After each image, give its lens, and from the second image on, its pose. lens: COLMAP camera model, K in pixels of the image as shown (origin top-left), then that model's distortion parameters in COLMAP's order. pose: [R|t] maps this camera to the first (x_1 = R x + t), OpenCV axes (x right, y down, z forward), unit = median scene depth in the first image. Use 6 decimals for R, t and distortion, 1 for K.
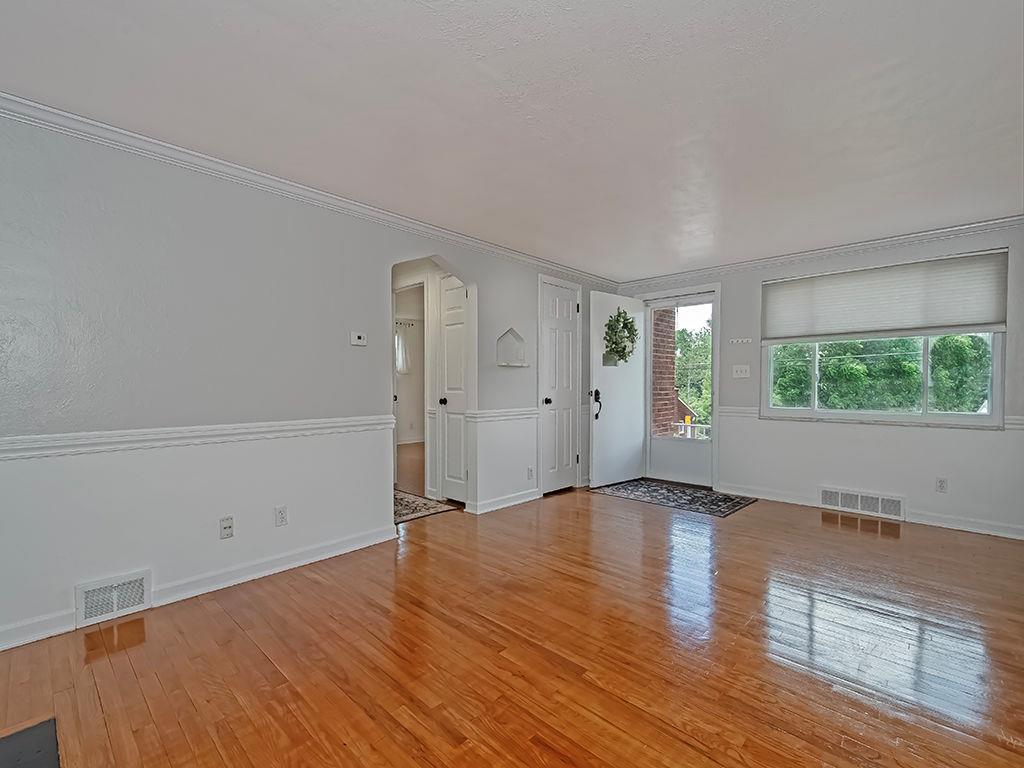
lens RADIAL K [[457.0, 0, 519.5], [0, 457.0, 387.7], [0, 0, 1]] dist [0.010826, -0.003356]
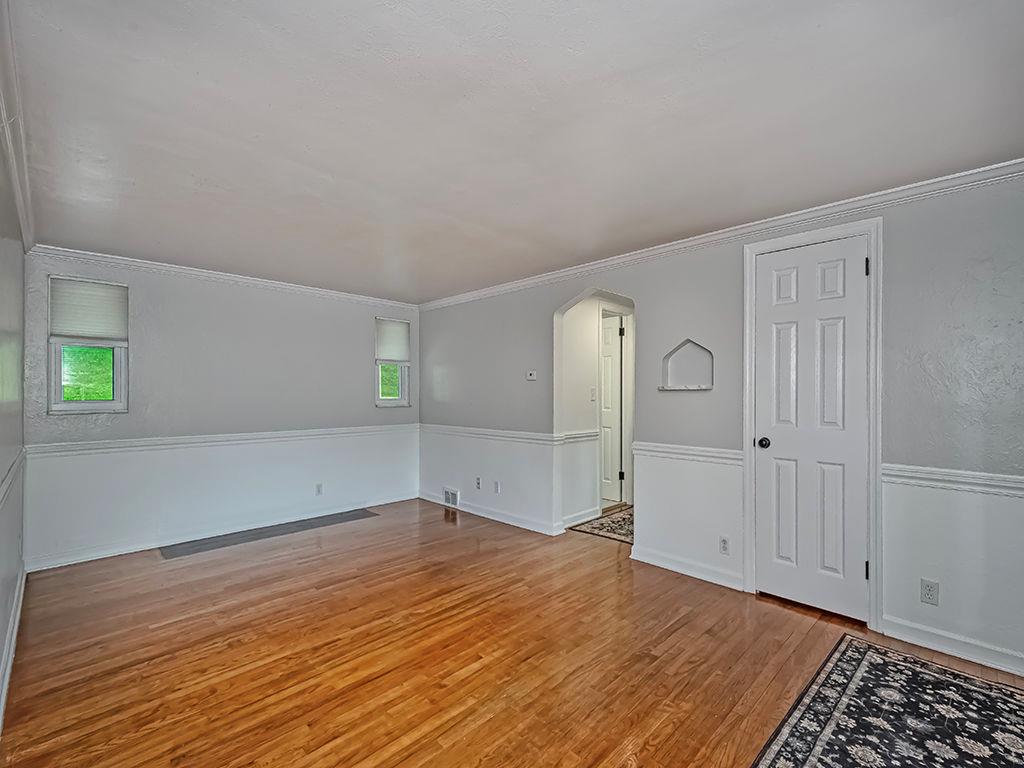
lens RADIAL K [[457.0, 0, 523.1], [0, 457.0, 389.2], [0, 0, 1]] dist [0.010826, -0.003356]
pose [[-0.032423, -0.015031, -0.999361, 1.016046], [-0.009359, 0.999848, -0.014734, -0.044962], [0.999430, 0.008875, -0.032558, 1.023733]]
